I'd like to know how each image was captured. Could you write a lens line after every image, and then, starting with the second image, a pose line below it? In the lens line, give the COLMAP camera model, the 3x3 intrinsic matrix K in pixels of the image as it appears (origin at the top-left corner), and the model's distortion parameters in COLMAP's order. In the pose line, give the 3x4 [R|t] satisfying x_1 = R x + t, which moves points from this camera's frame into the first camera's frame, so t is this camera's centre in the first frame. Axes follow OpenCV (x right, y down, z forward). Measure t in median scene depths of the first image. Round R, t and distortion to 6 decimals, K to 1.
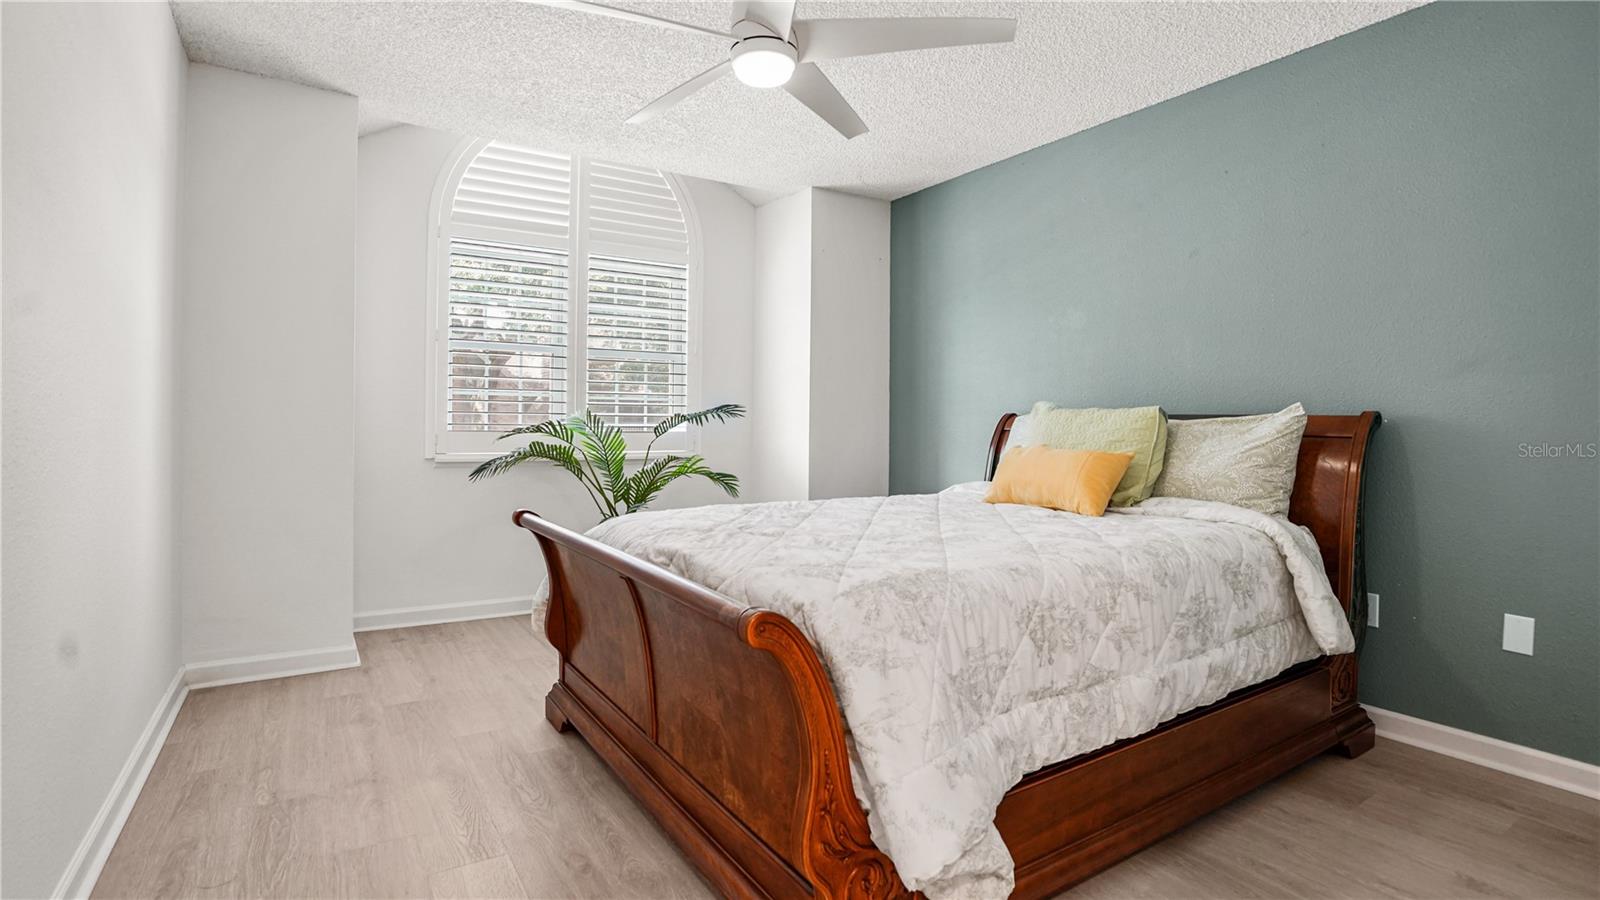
lens RADIAL K [[760.7, 0, 800.1], [0, 760.7, 416.9], [0, 0, 1]] dist [-0.060889, 0.022870]
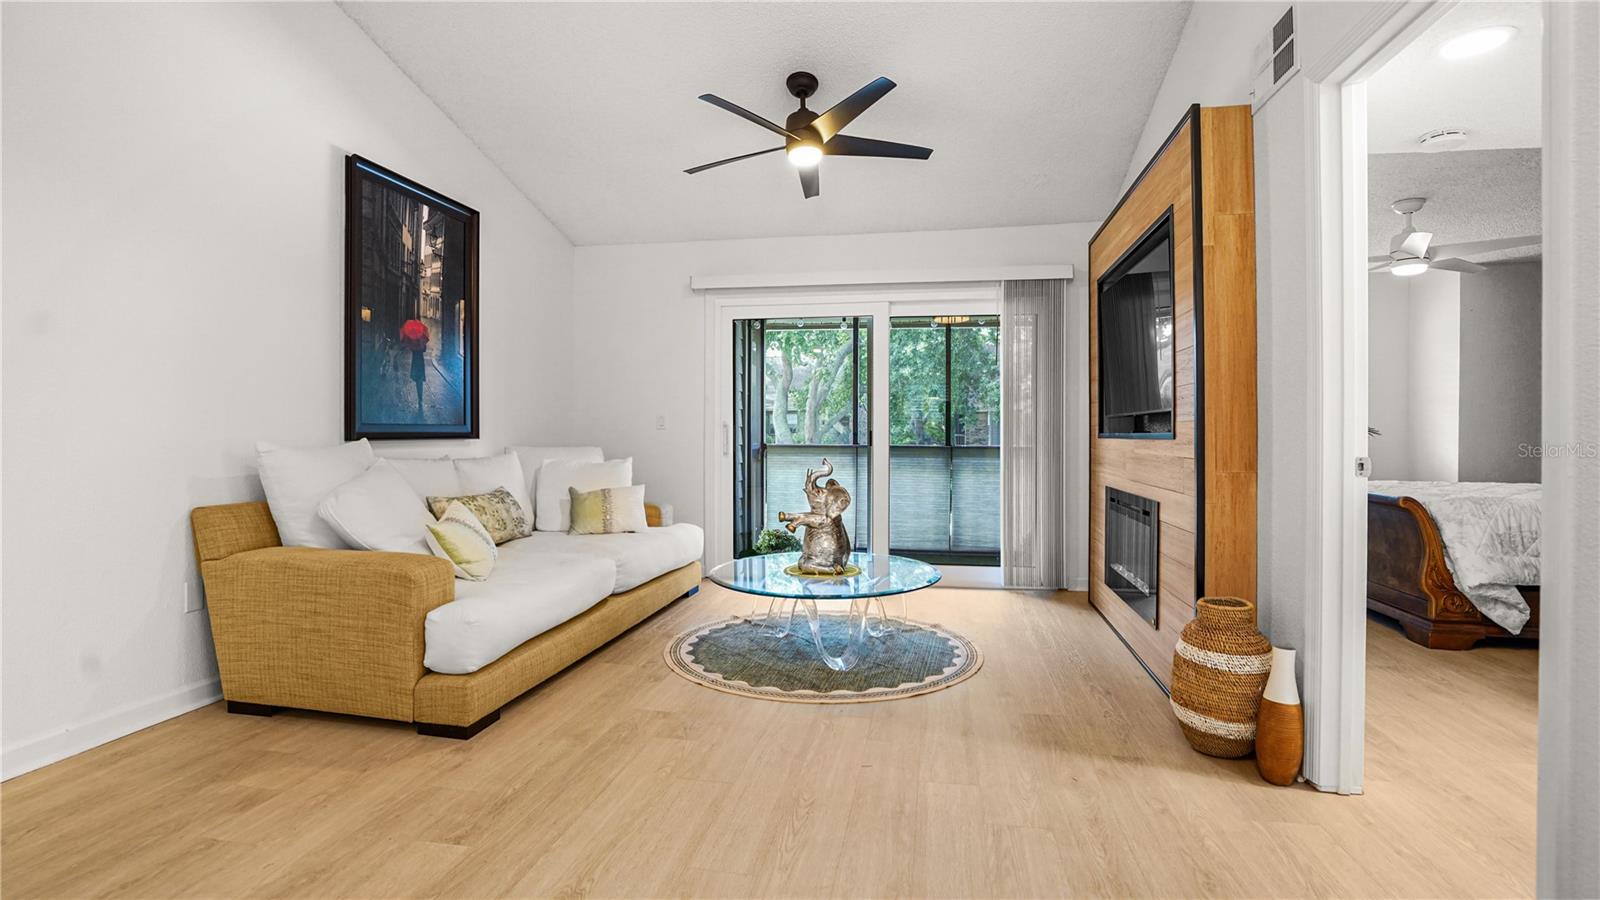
lens RADIAL K [[753.1, 0, 798.2], [0, 753.1, 437.9], [0, 0, 1]] dist [-0.057194, 0.022847]
pose [[0.724345, 0.000550, -0.689438, 0.101396], [0.006681, 0.999947, 0.007817, -0.012829], [0.689405, -0.010269, 0.724303, -1.377237]]
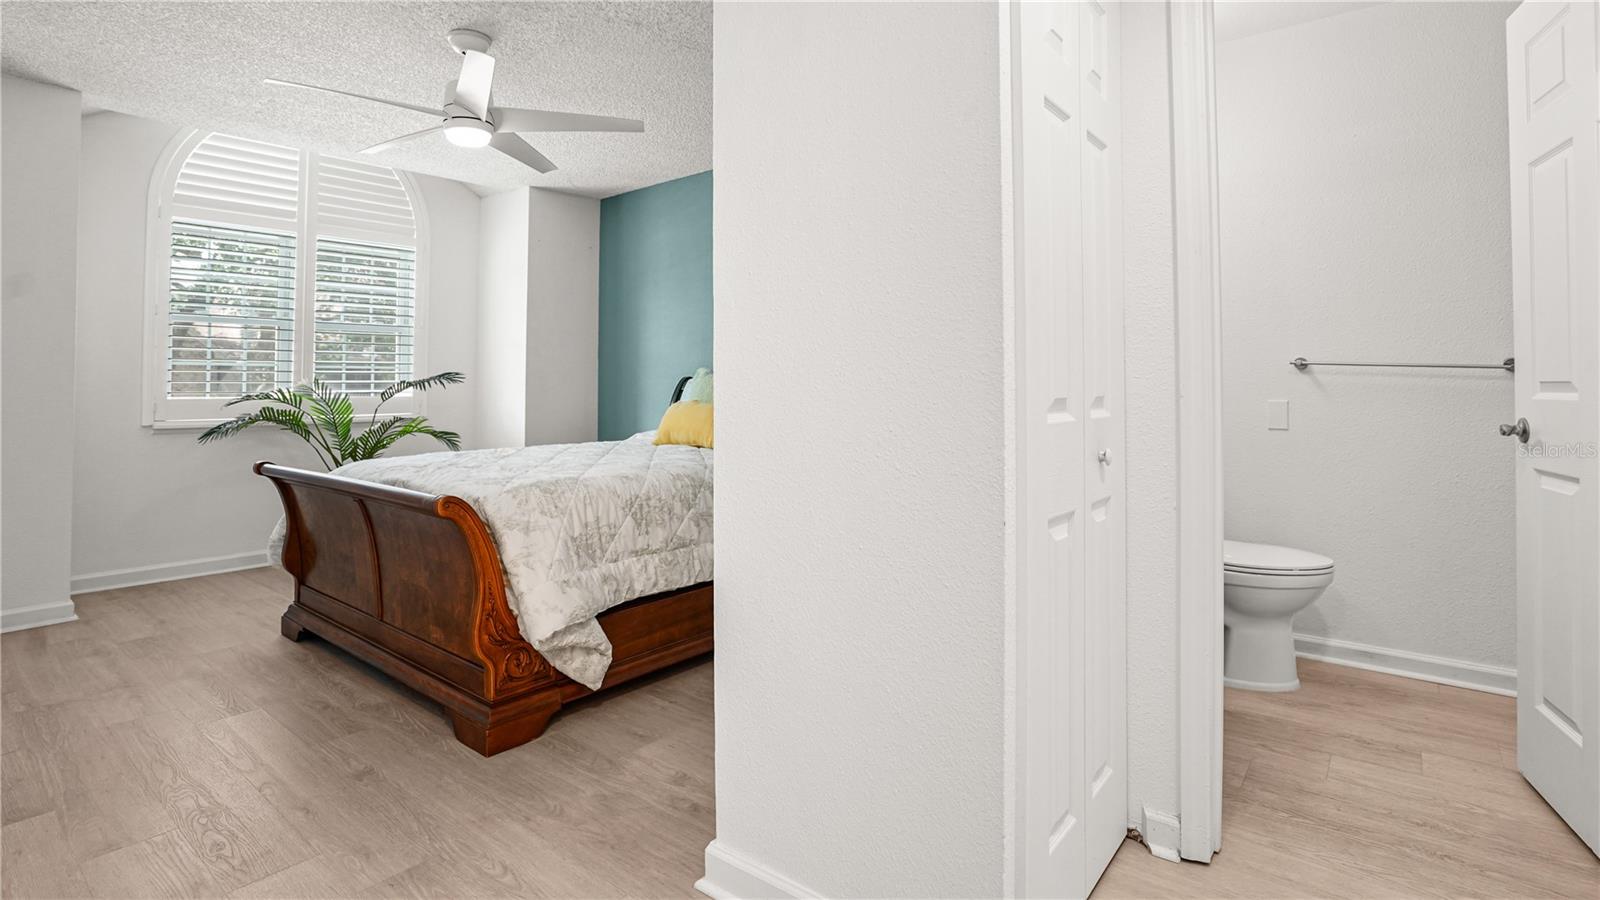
lens RADIAL K [[768.4, 0, 786.1], [0, 768.4, 348.5], [0, 0, 1]] dist [-0.049366, 0.021432]
pose [[0.955365, -0.001629, 0.295424, 0.084327], [0.013196, 0.999222, -0.037165, -0.004026], [-0.295133, 0.039404, 0.954643, -0.433632]]
